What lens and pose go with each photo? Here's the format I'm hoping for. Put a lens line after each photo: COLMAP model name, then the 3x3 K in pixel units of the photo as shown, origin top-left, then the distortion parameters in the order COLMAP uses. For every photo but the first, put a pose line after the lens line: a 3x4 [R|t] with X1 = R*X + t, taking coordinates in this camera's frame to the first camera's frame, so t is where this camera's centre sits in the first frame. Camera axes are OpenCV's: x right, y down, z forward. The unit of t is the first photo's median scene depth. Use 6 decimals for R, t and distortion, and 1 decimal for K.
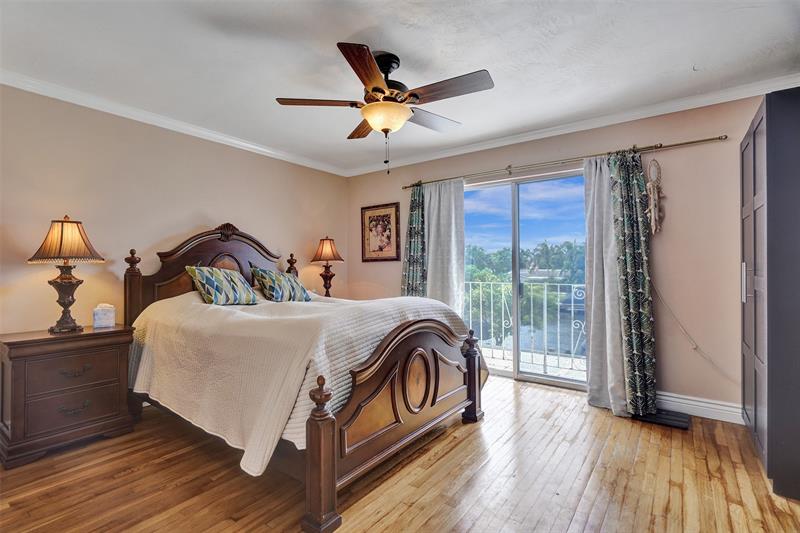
lens RADIAL K [[386.1, 0, 398.2], [0, 386.1, 264.3], [0, 0, 1]] dist [-0.009644, 0.004905]
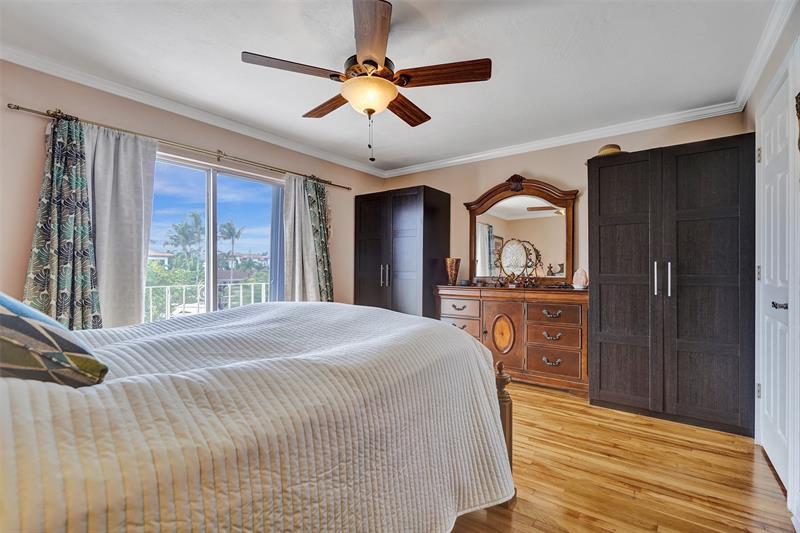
lens RADIAL K [[386.1, 0, 402.3], [0, 386.1, 267.7], [0, 0, 1]] dist [-0.009644, 0.004905]
pose [[-0.010456, 0.009768, 0.999898, -0.575453], [-0.006296, 0.999932, -0.009835, 0.016190], [-0.999926, -0.006398, -0.010394, 0.579196]]
